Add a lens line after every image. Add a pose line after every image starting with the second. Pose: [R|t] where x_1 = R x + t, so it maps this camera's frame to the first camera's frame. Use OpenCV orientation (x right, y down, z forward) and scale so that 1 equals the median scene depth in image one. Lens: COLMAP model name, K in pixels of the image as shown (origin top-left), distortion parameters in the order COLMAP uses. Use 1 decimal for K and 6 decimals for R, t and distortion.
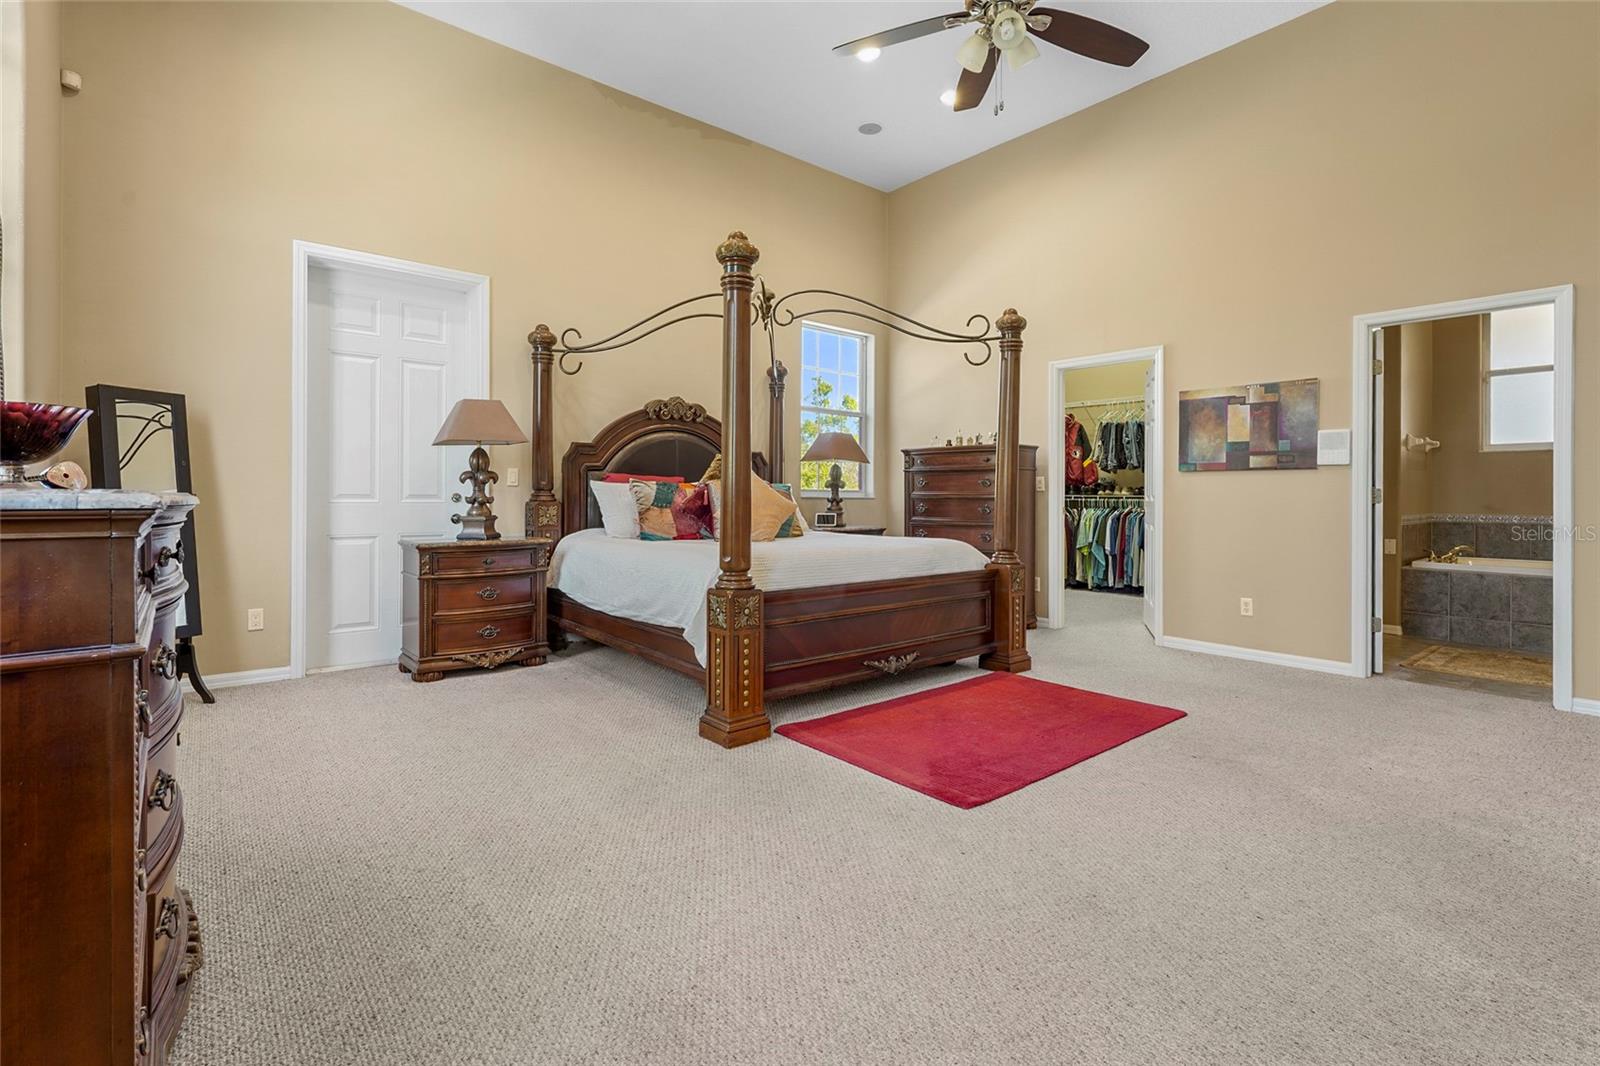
lens RADIAL K [[735.8, 0, 798.3], [0, 735.8, 511.1], [0, 0, 1]] dist [-0.003549, -0.000540]
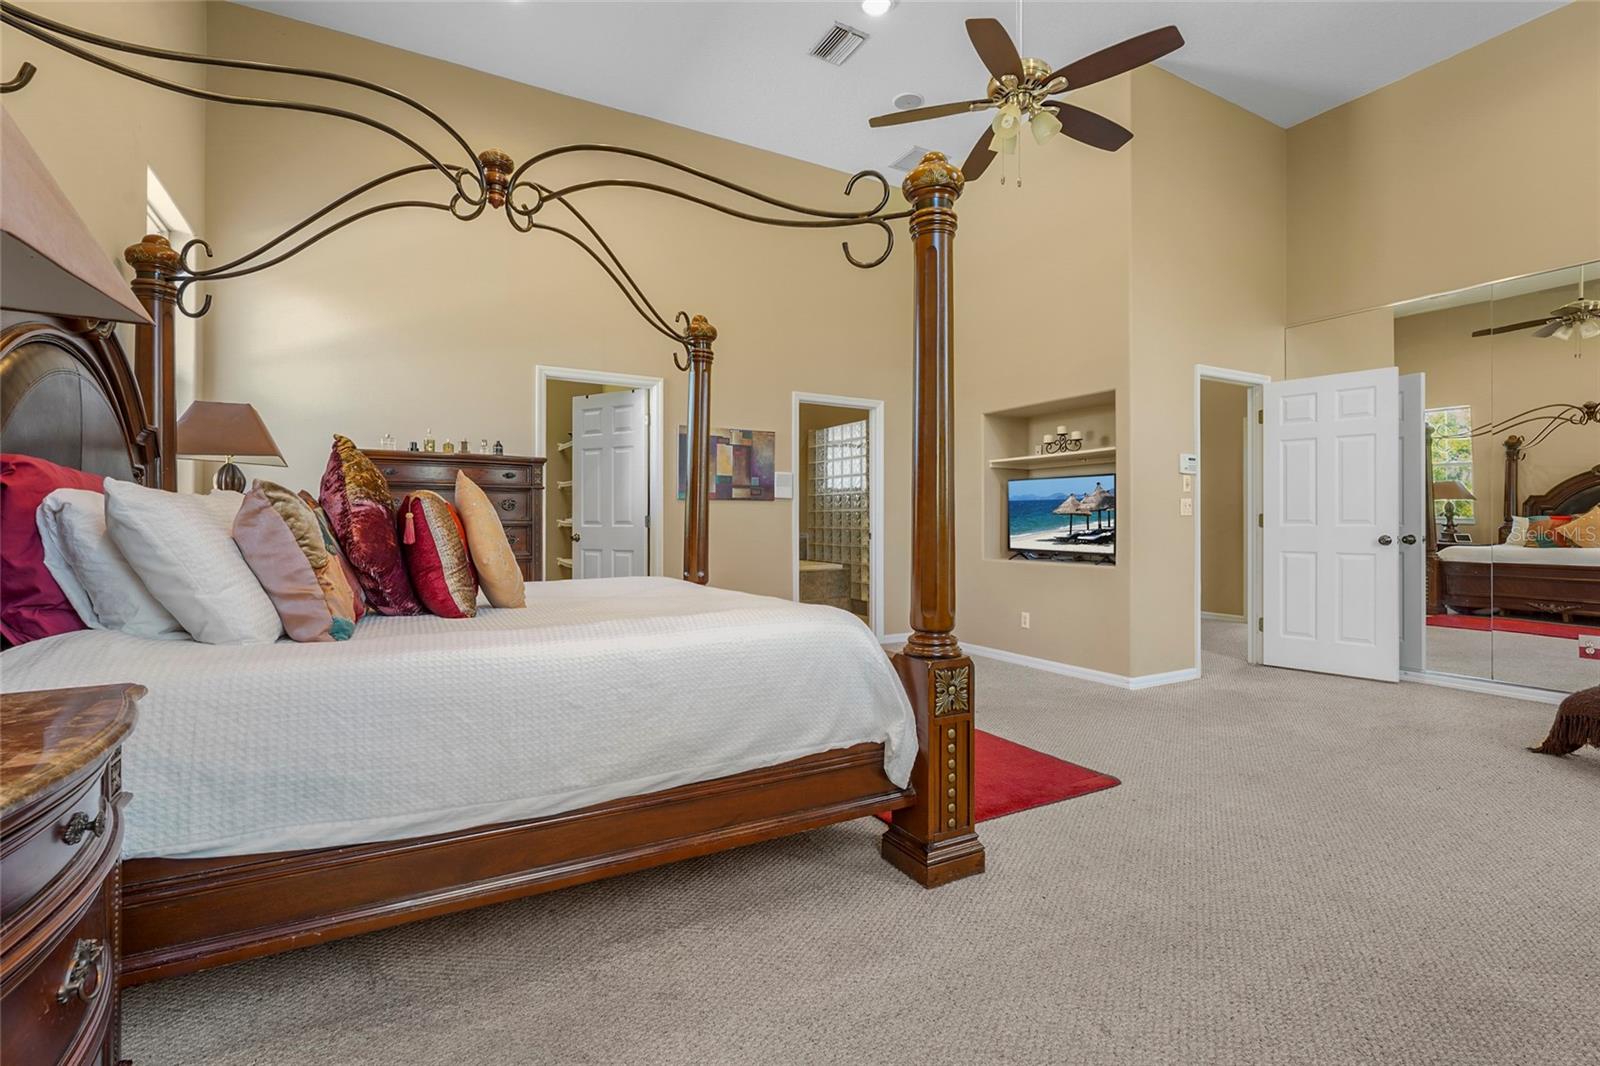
lens RADIAL K [[728.0, 0, 800.0], [0, 728.0, 533.0], [0, 0, 1]] dist [-0.000301, -0.000086]
pose [[0.181794, -0.018445, 0.983164, -0.551550], [0.022374, 0.999643, 0.014617, -0.017121], [-0.983082, 0.019340, 0.182141, 0.693225]]
